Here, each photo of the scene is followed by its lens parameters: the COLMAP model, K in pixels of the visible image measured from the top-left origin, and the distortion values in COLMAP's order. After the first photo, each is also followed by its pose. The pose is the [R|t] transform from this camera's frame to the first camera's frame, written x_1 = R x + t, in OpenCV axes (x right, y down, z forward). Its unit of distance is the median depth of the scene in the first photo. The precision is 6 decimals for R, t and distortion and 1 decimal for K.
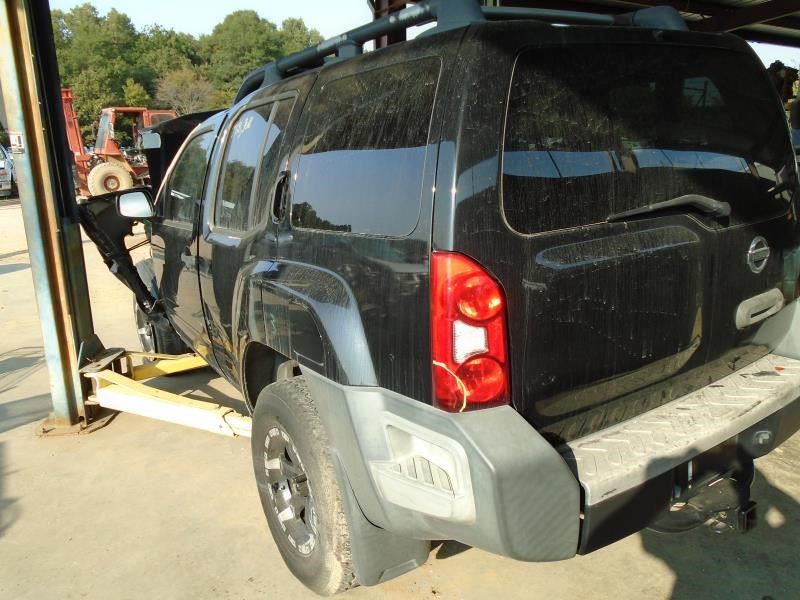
lens RADIAL K [[612.4, 0, 398.4], [0, 612.4, 300.5], [0, 0, 1]] dist [-0.009215, -0.017335]
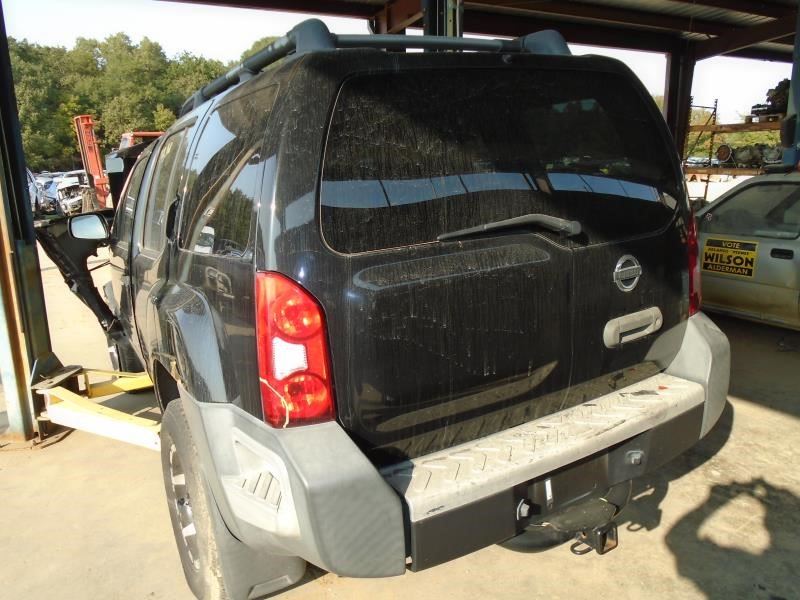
lens RADIAL K [[612.4, 0, 402.4], [0, 612.4, 299.5], [0, 0, 1]] dist [-0.009215, -0.017335]
pose [[0.999288, -0.000997, -0.037720, 0.250786], [-0.000300, 0.999409, -0.034385, 0.002536], [0.037732, 0.034372, 0.998697, -0.014960]]
